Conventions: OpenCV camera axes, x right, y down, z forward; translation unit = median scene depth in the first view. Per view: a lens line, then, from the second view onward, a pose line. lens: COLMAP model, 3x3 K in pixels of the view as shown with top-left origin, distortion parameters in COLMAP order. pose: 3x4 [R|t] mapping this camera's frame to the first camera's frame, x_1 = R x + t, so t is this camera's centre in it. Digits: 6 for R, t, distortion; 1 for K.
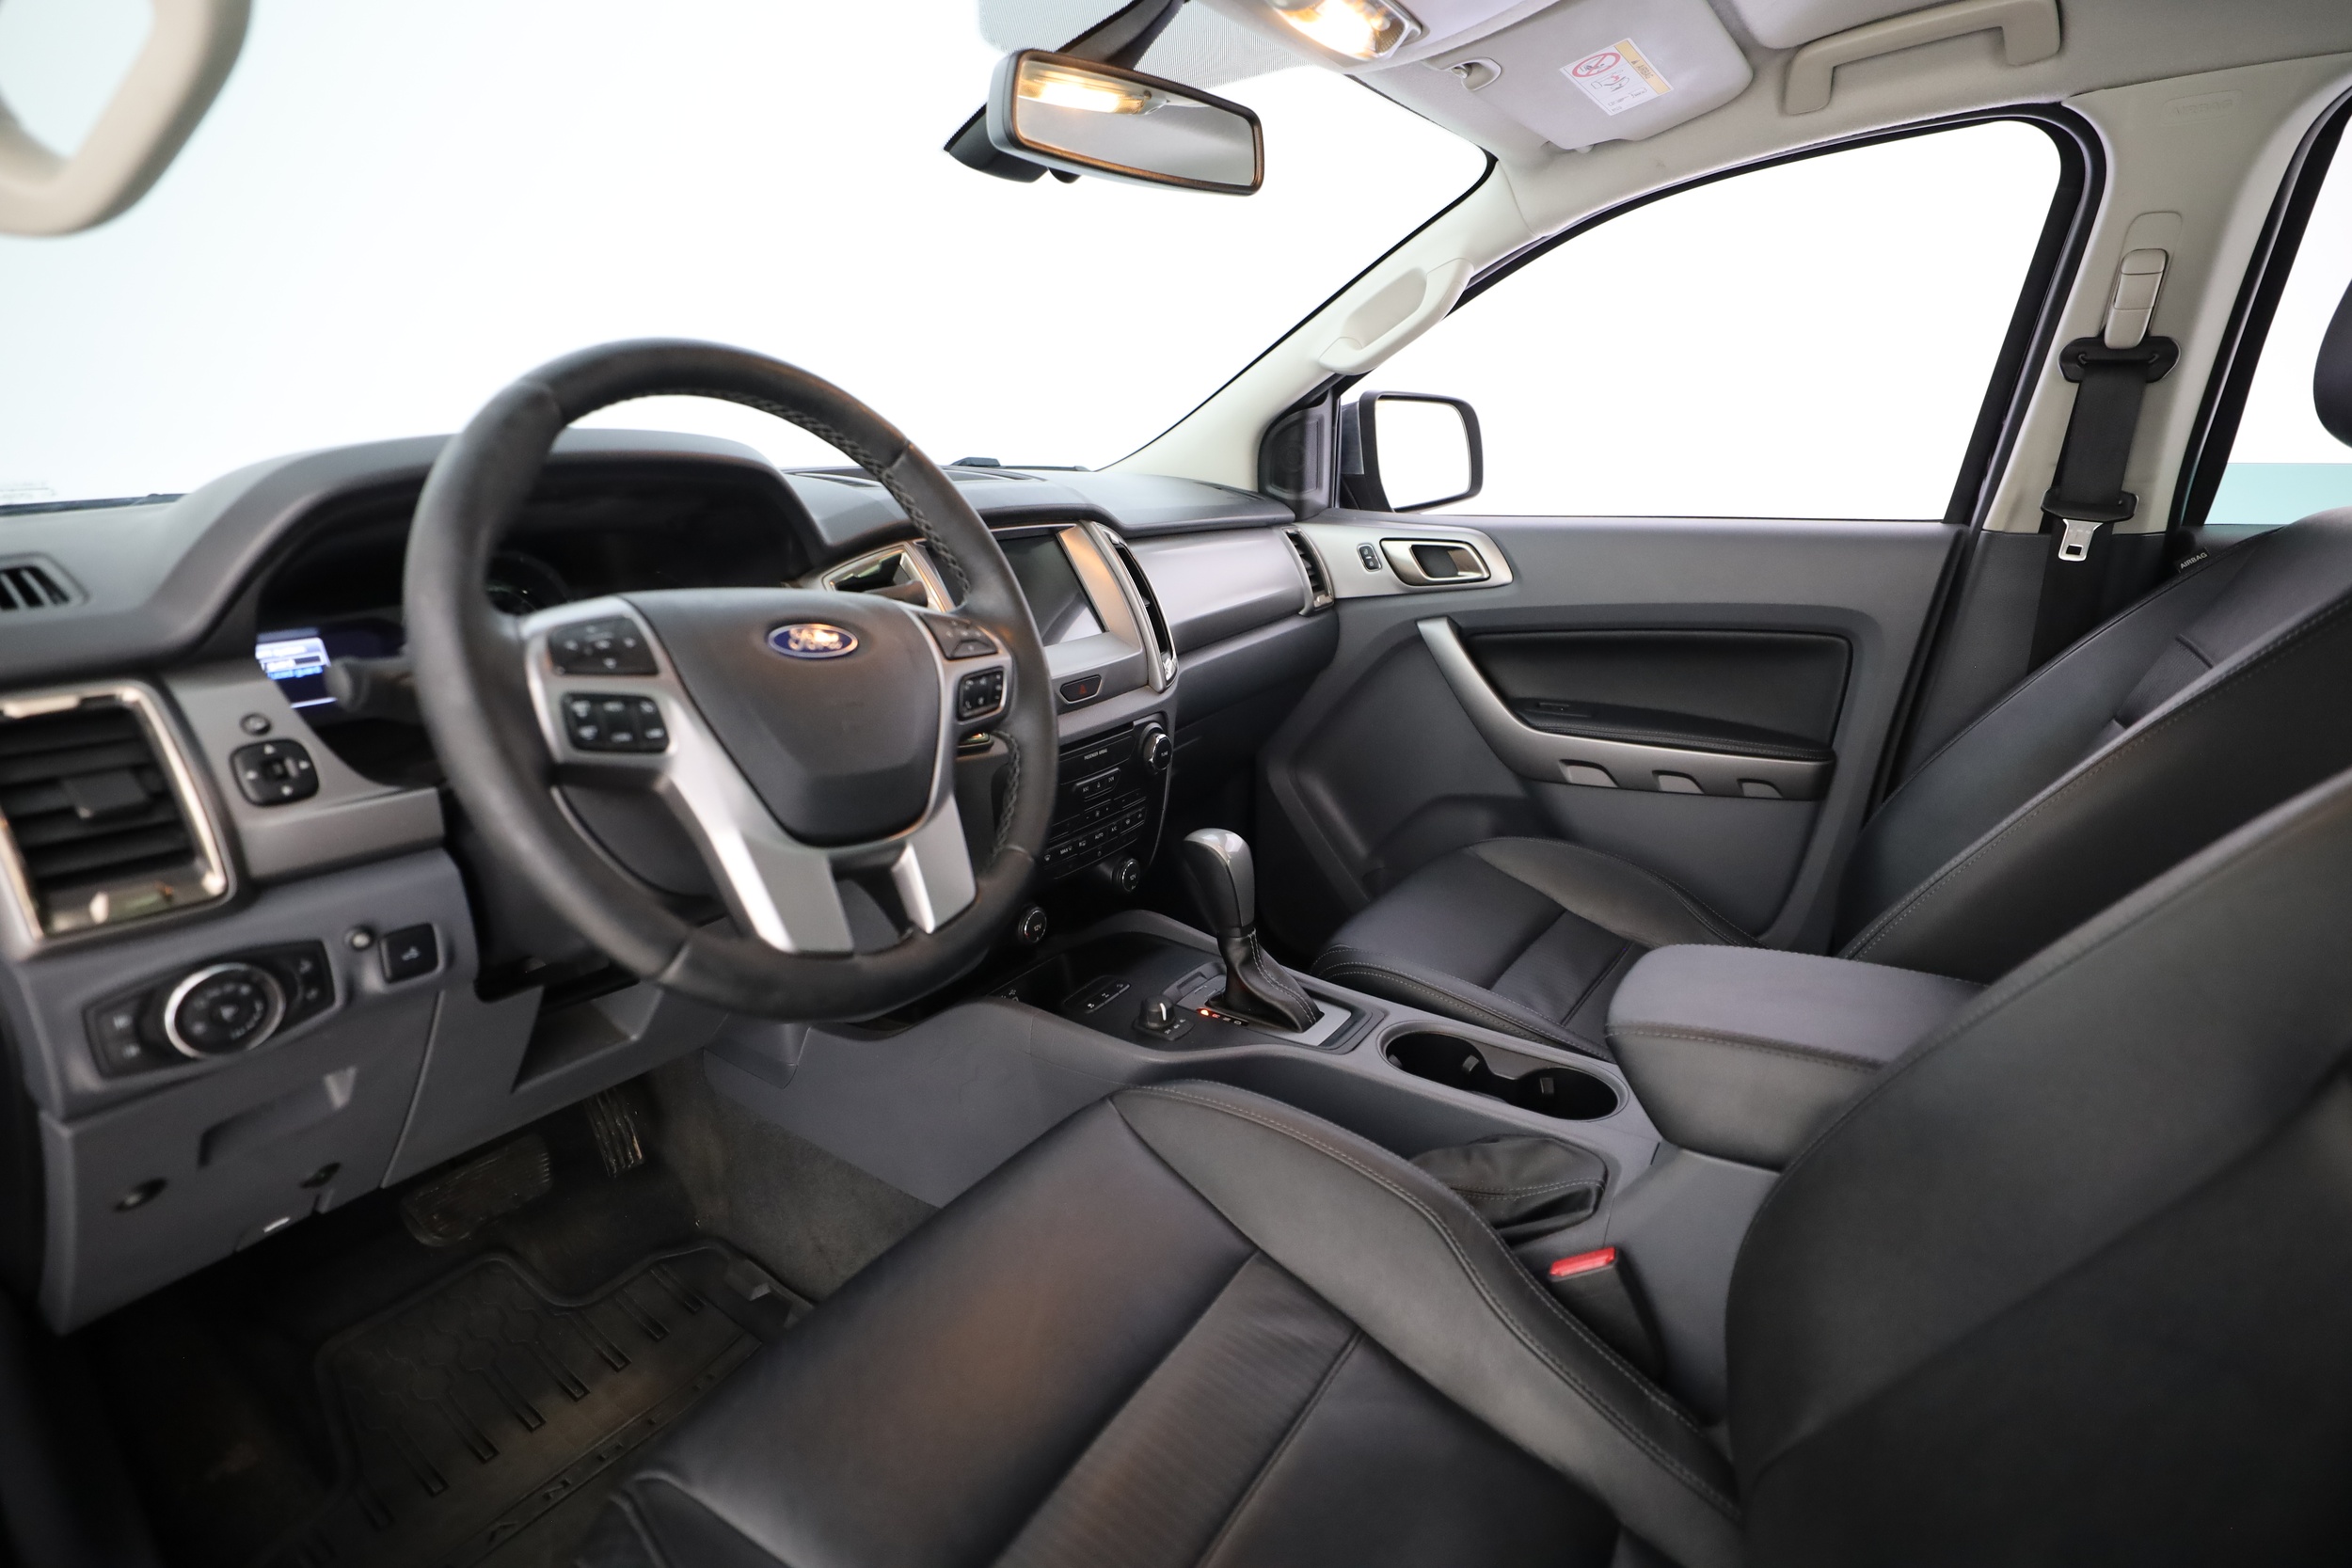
lens RADIAL K [[1246.5, 0, 1176.0], [0, 1246.5, 784.0], [0, 0, 1]] dist [-0.005718, 0.042078]
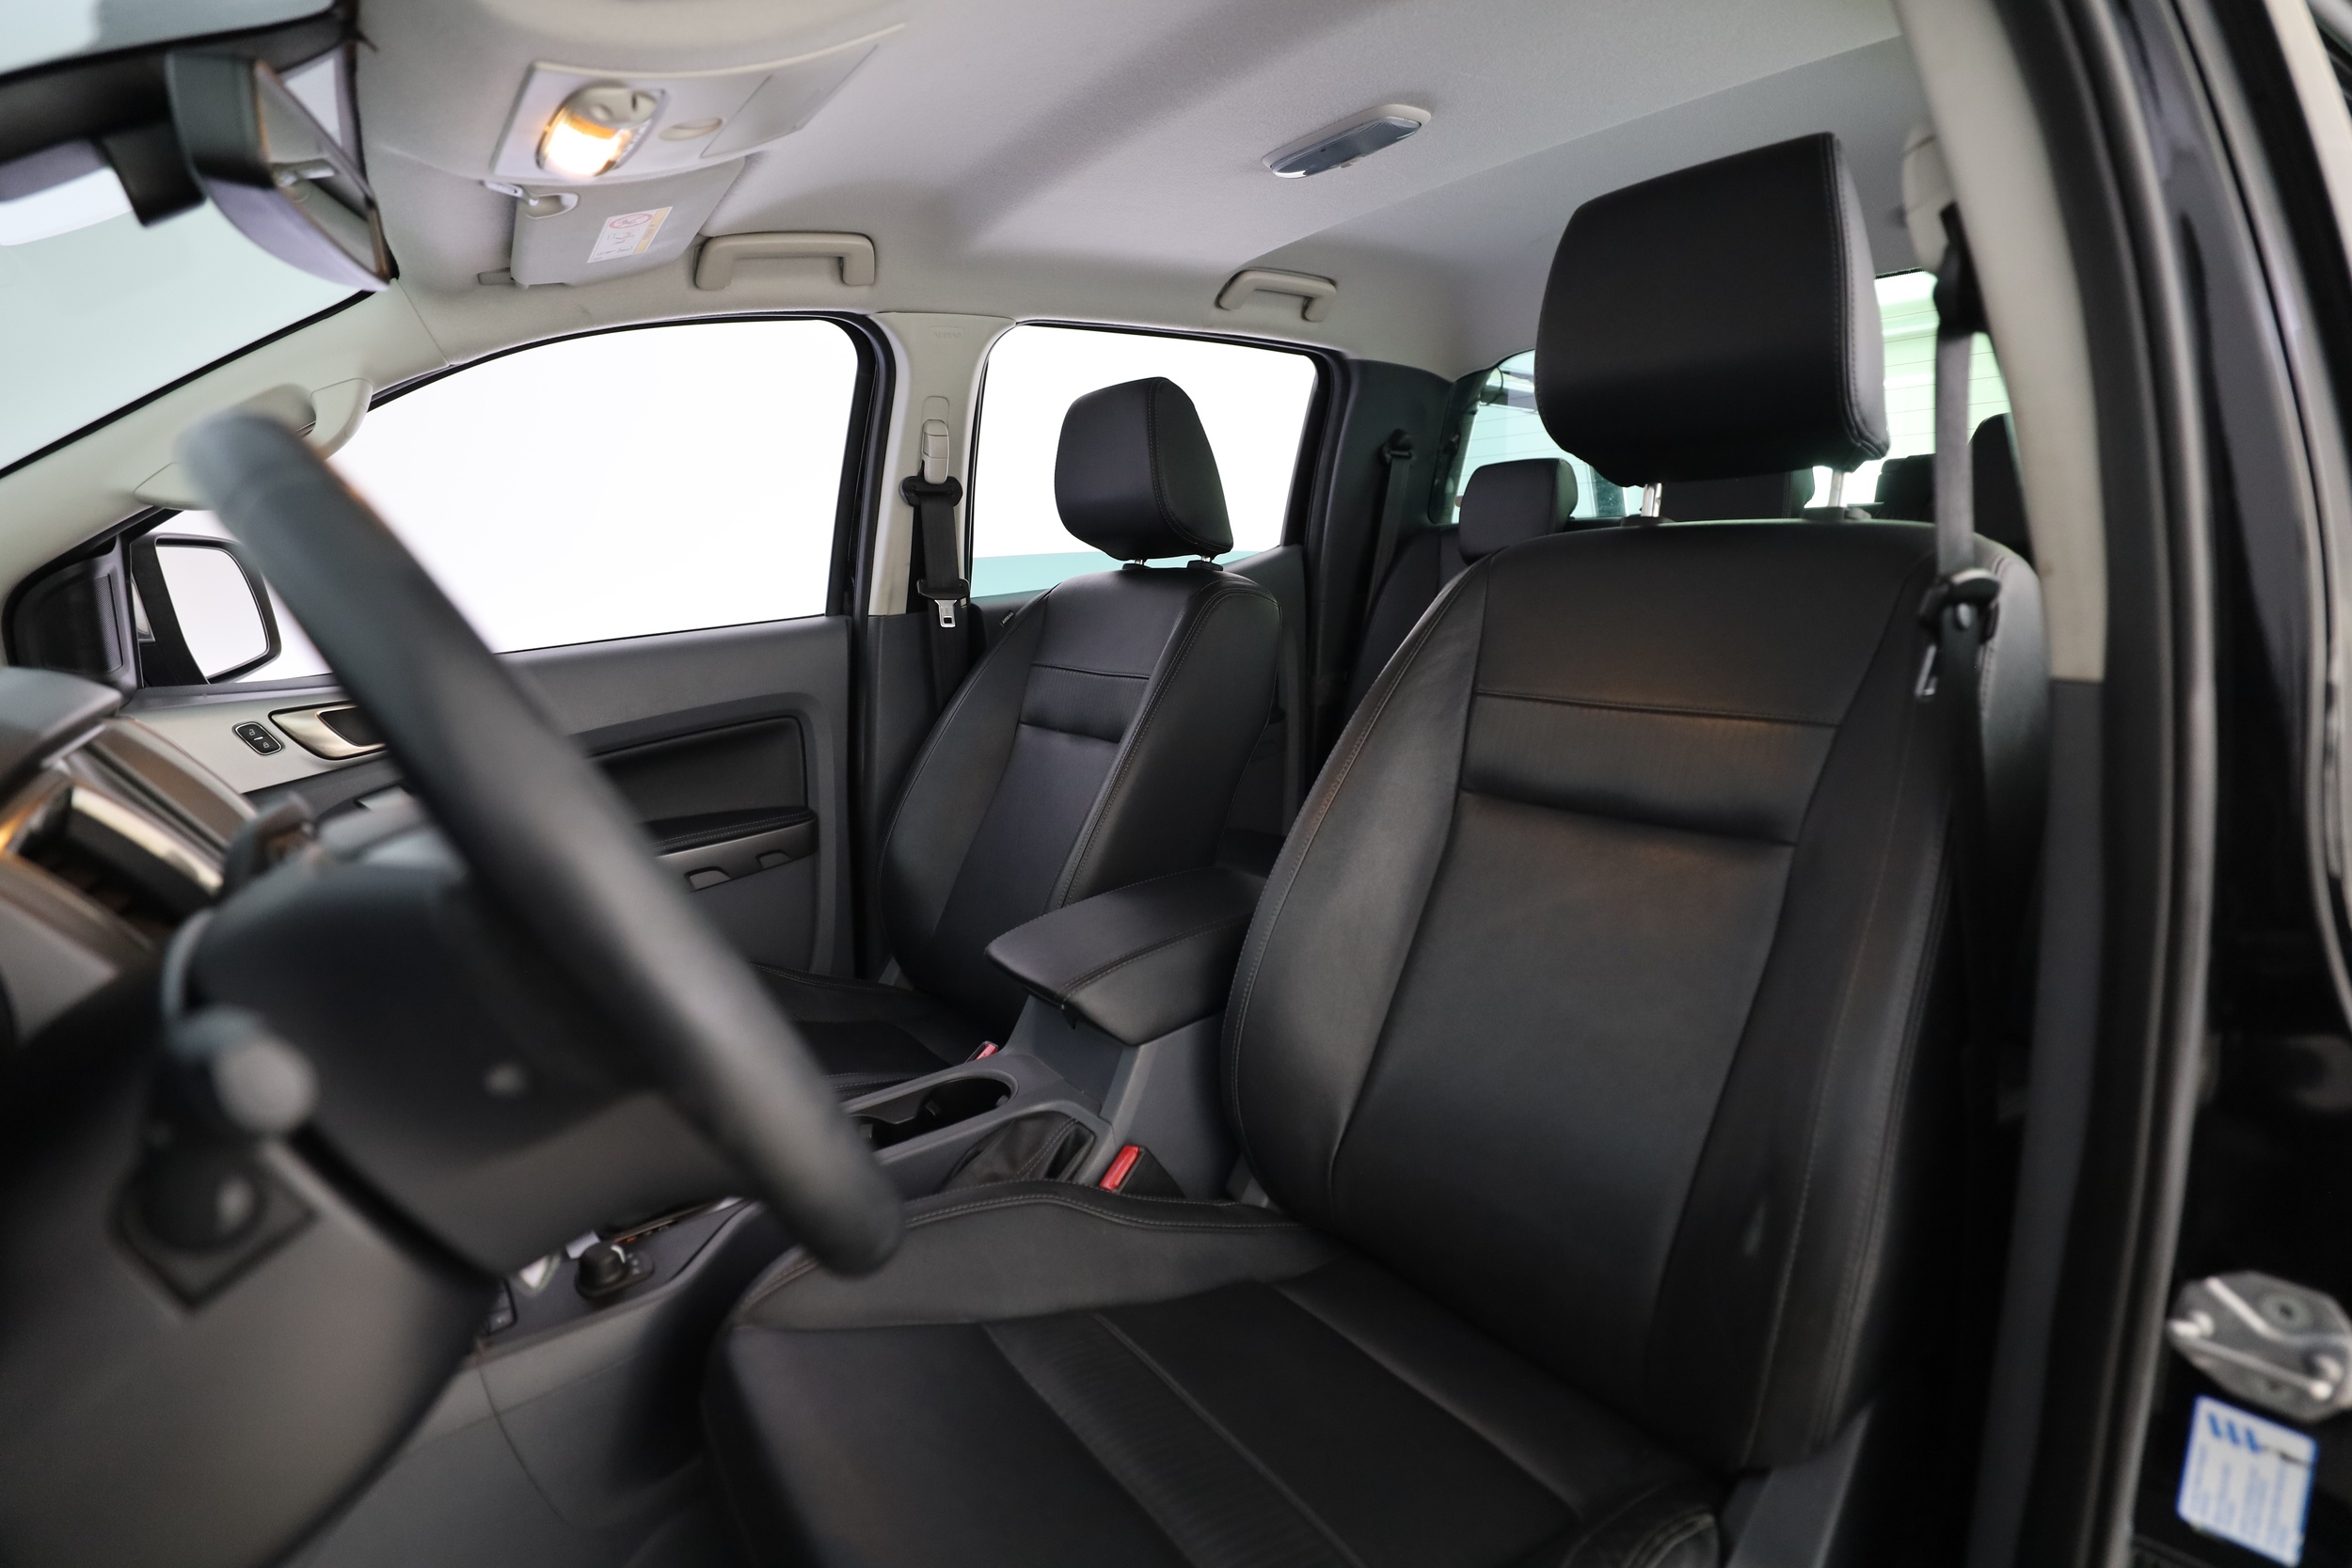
lens RADIAL K [[1258.7, 0, 1177.4], [0, 1258.7, 812.2], [0, 0, 1]] dist [-0.003147, -0.000156]
pose [[0.332130, -0.226843, 0.915550, -0.519786], [0.317730, 0.940829, 0.117845, -0.062372], [-0.888109, 0.251758, 0.384552, 0.257676]]
